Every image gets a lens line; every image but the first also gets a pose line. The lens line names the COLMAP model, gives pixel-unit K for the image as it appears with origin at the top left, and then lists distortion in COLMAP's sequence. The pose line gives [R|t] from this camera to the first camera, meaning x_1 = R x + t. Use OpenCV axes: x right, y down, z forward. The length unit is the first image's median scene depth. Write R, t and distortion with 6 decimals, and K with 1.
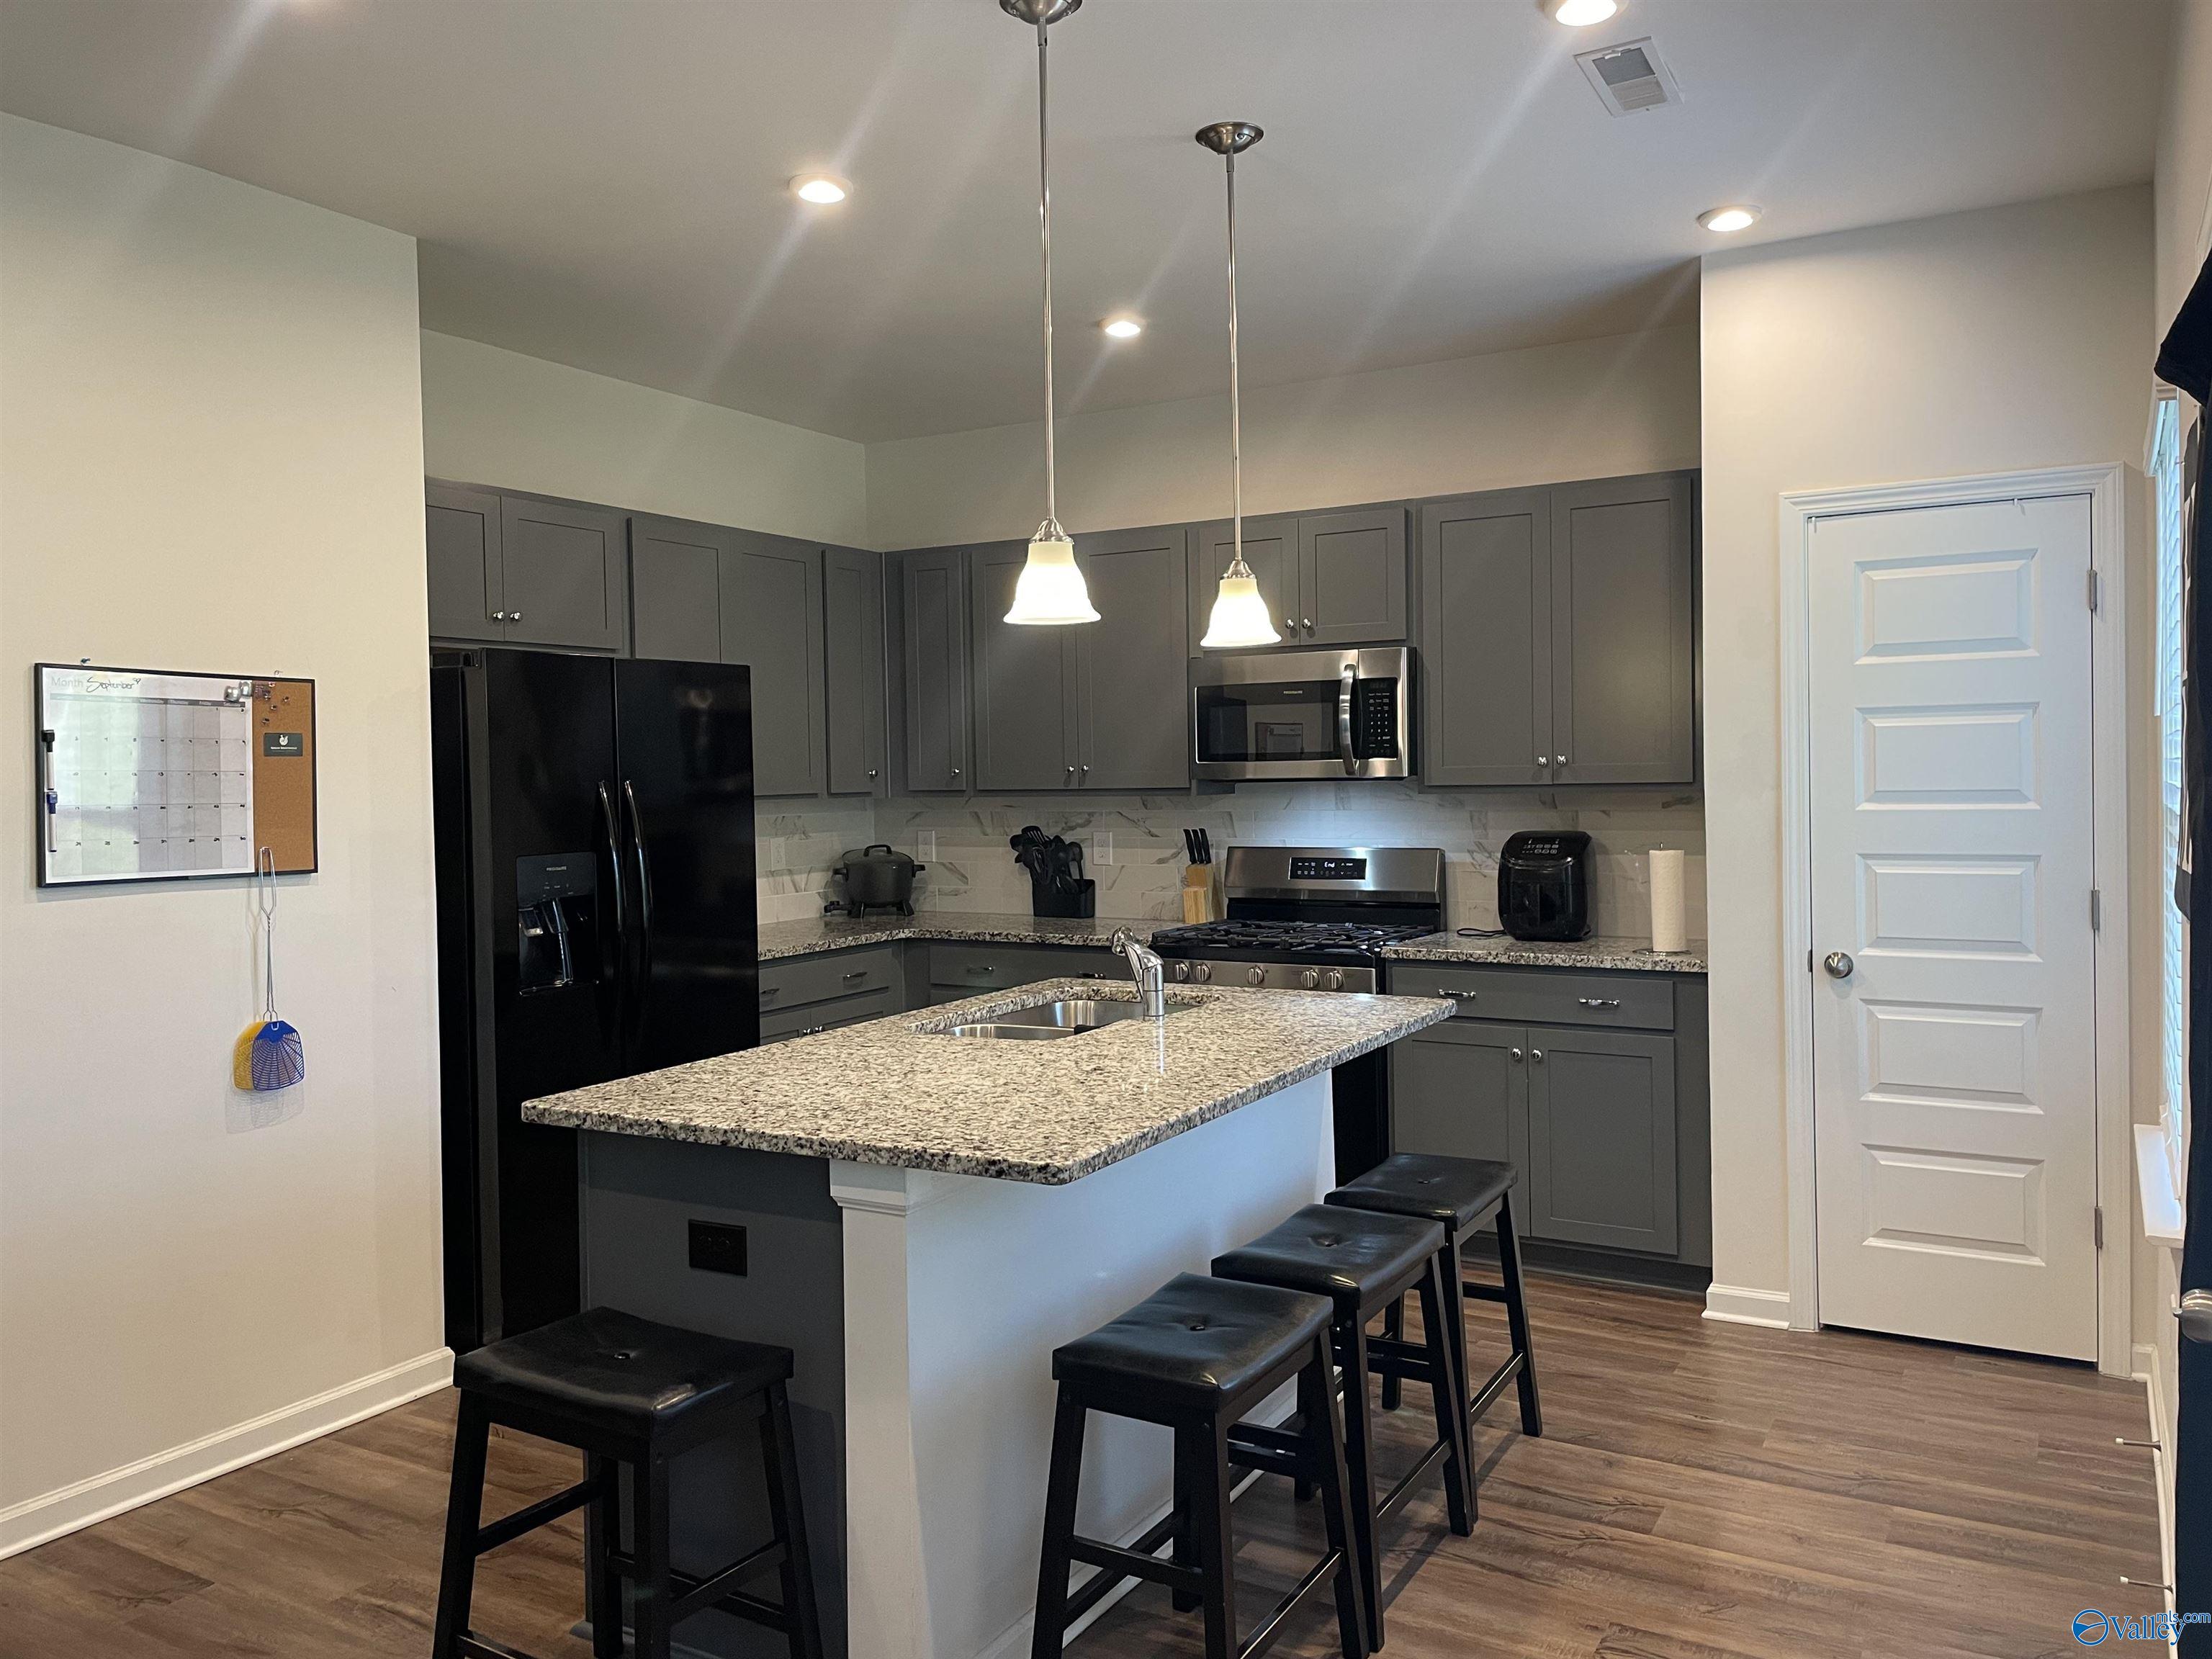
lens RADIAL K [[1654.5, 0, 1107.9], [0, 1654.5, 796.2], [0, 0, 1]] dist [0.099927, -0.123119]
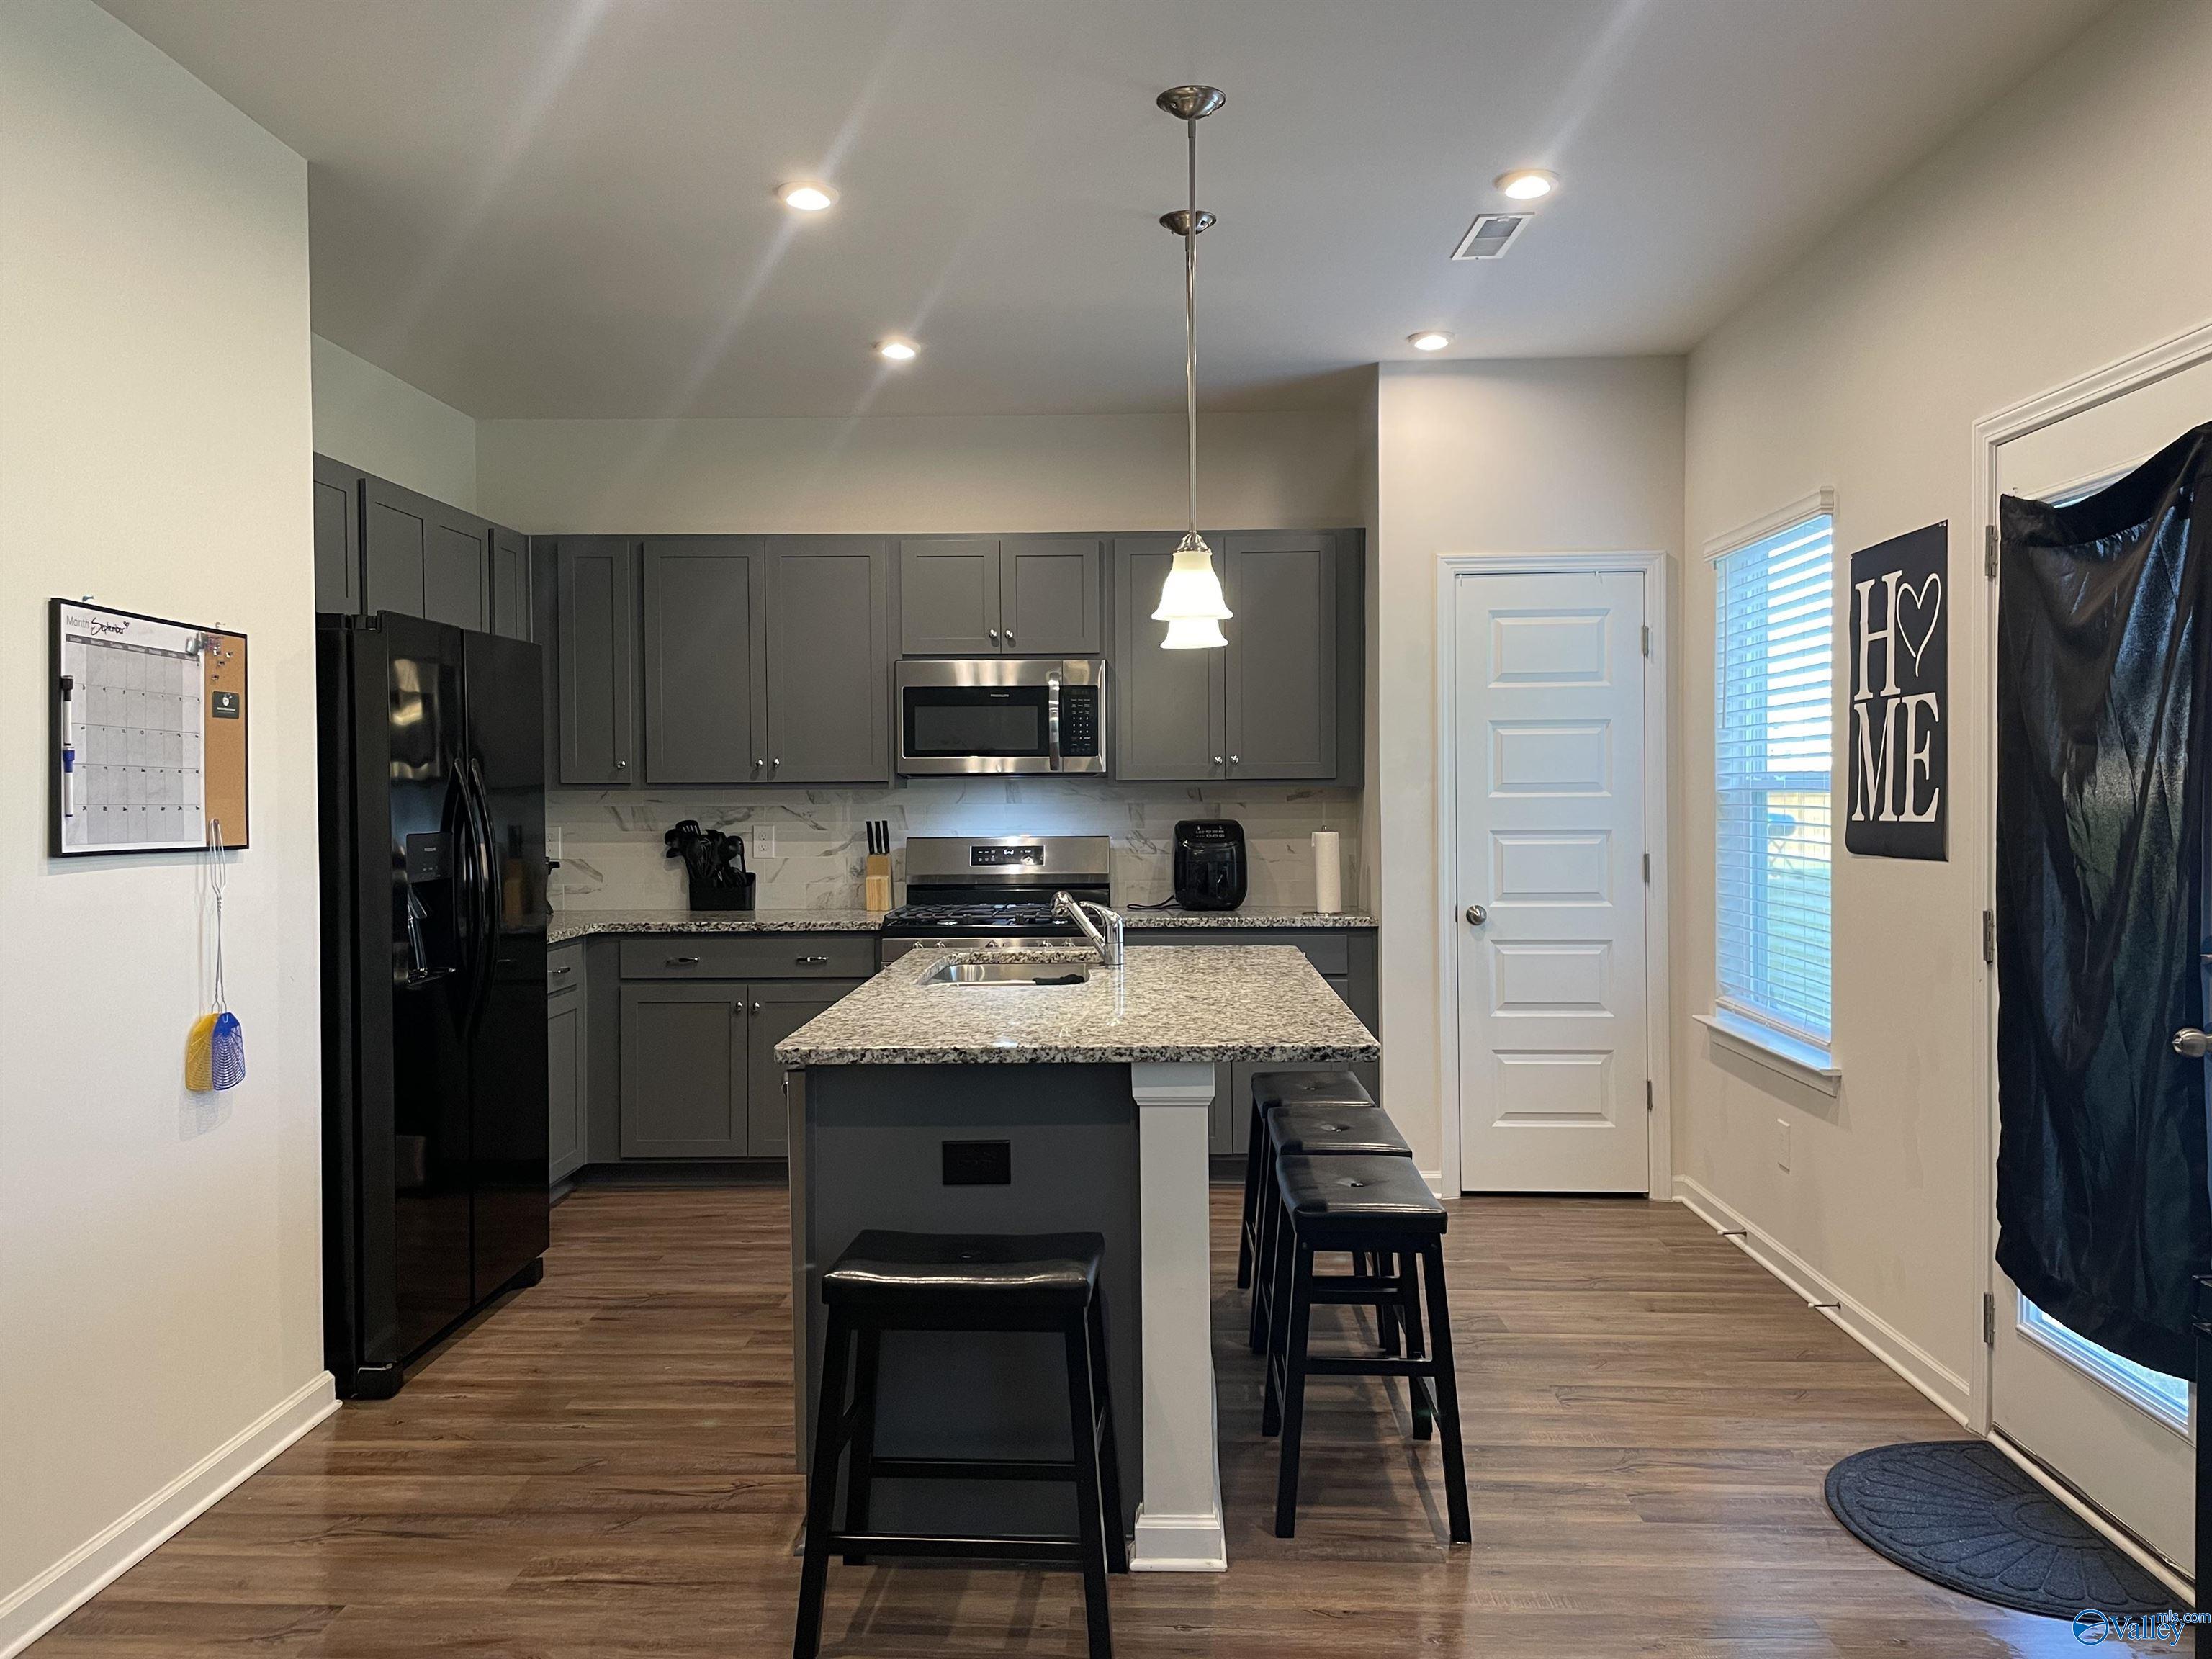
lens RADIAL K [[1654.5, 0, 1107.9], [0, 1654.5, 796.2], [0, 0, 1]] dist [0.099927, -0.123119]
pose [[0.880442, 0.007846, 0.474089, -0.458702], [-0.000434, 0.999876, -0.015742, 0.029132], [-0.474153, 0.013654, 0.880336, -0.012863]]
